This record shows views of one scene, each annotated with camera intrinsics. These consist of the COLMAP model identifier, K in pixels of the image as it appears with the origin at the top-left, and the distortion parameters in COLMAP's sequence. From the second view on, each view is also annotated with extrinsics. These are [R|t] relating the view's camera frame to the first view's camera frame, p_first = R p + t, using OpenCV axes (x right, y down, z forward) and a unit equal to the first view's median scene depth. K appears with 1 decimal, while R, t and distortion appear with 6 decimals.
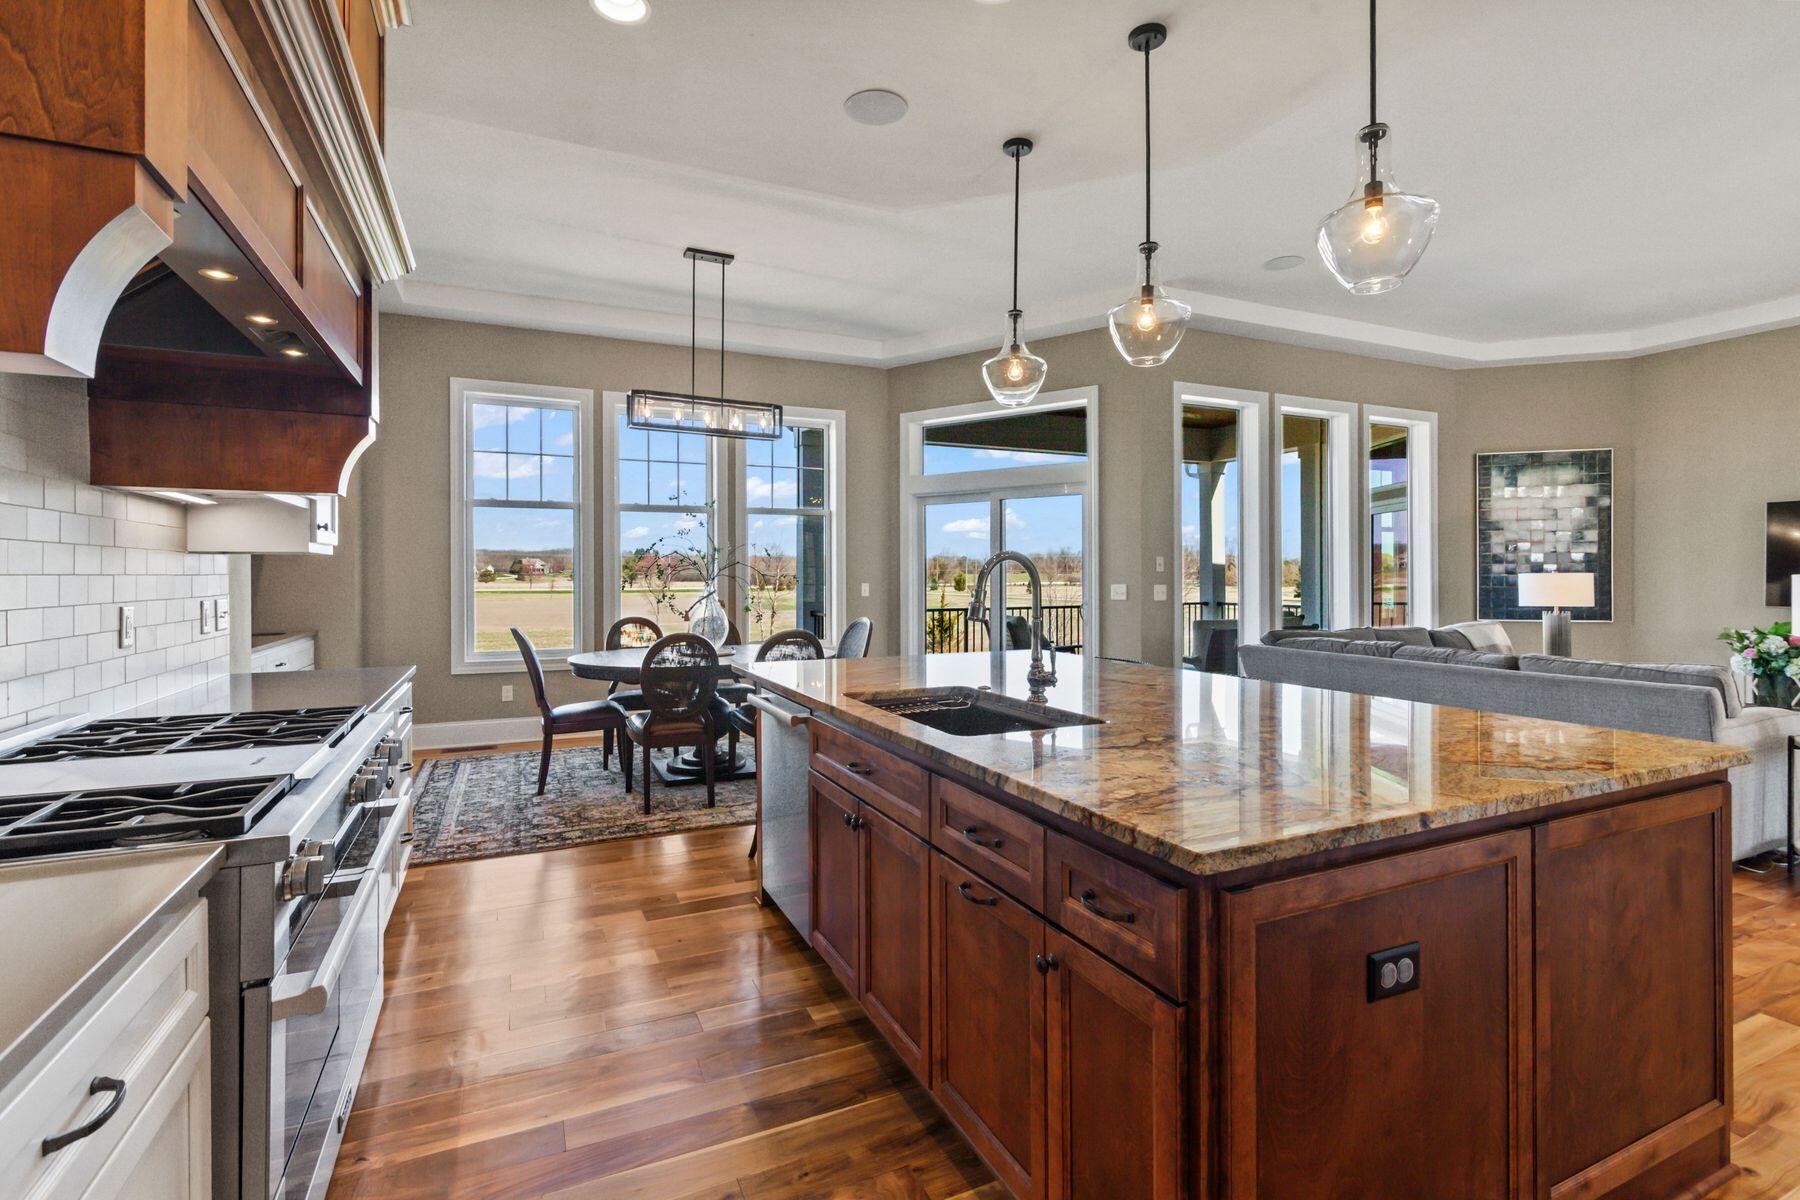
lens RADIAL K [[836.4, 0, 897.7], [0, 836.4, 578.5], [0, 0, 1]] dist [0.001331, -0.000069]
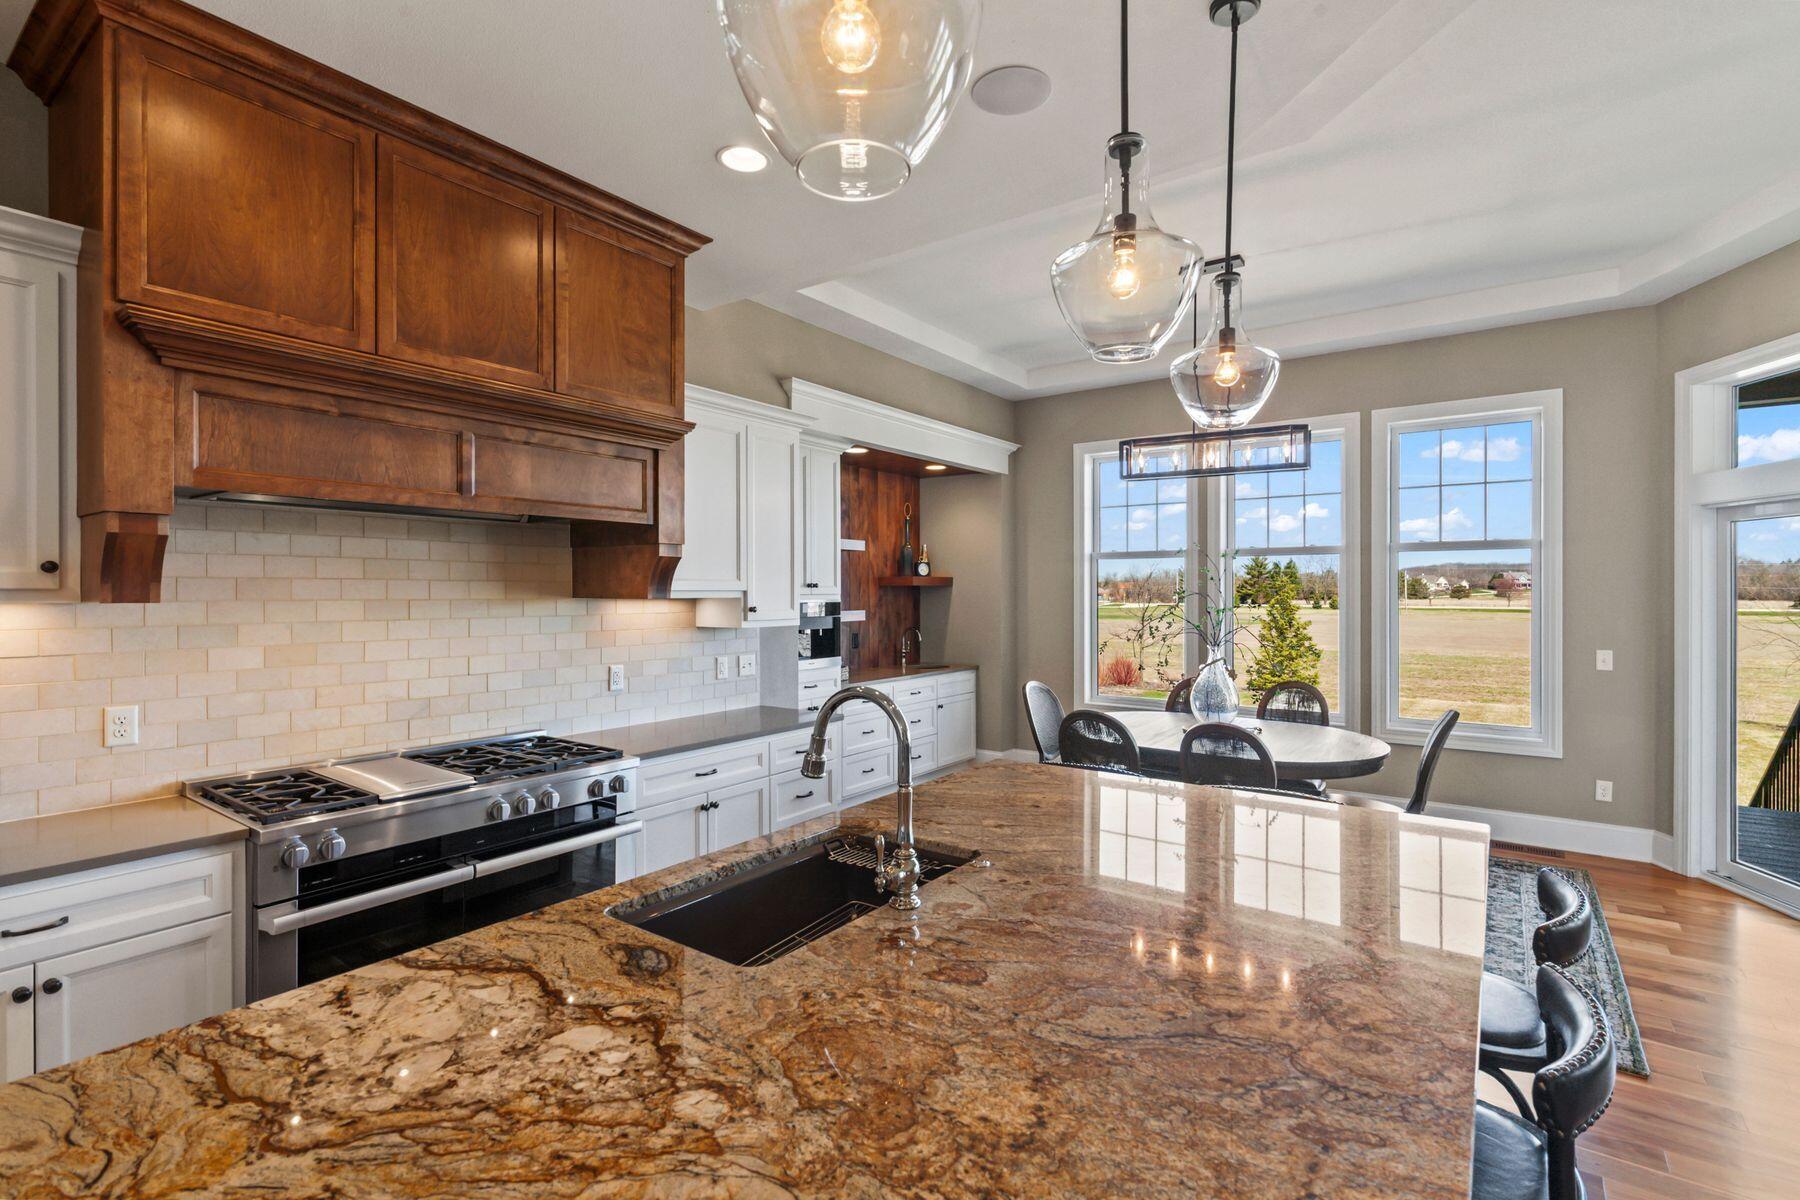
lens RADIAL K [[827.2, 0, 903.3], [0, 827.2, 596.9], [0, 0, 1]] dist [0.011815, -0.001141]
pose [[0.491454, 0.007943, -0.870868, 0.291095], [-0.003872, 0.999968, 0.006936, -0.042998], [0.870895, -0.000036, 0.491469, 0.250001]]
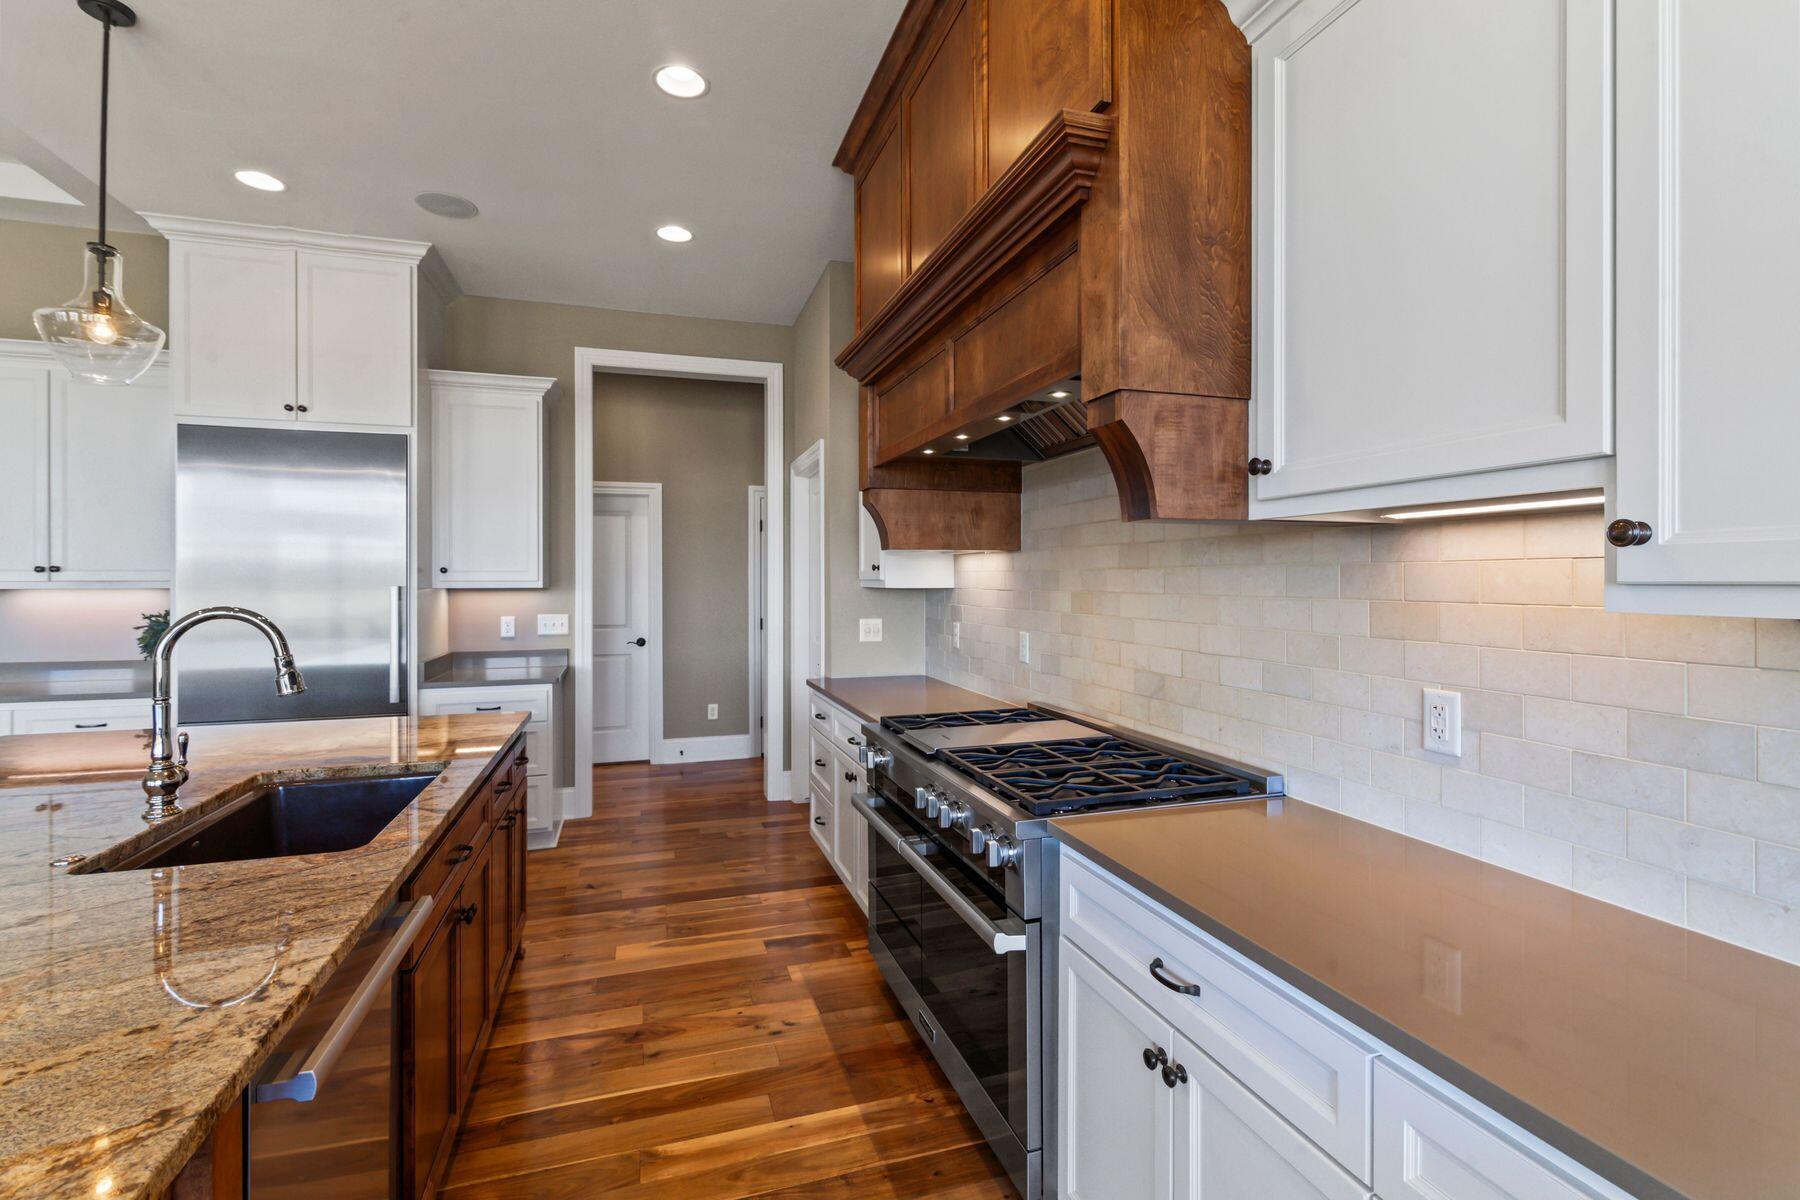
lens RADIAL K [[815.7, 0, 905.2], [0, 815.7, 579.0], [0, 0, 1]] dist [0.000635, 0.000359]
pose [[-0.993360, 0.003604, 0.114994, -0.207573], [0.003946, 0.999988, 0.002747, -0.021569], [-0.114982, 0.003182, -0.993362, 0.614840]]
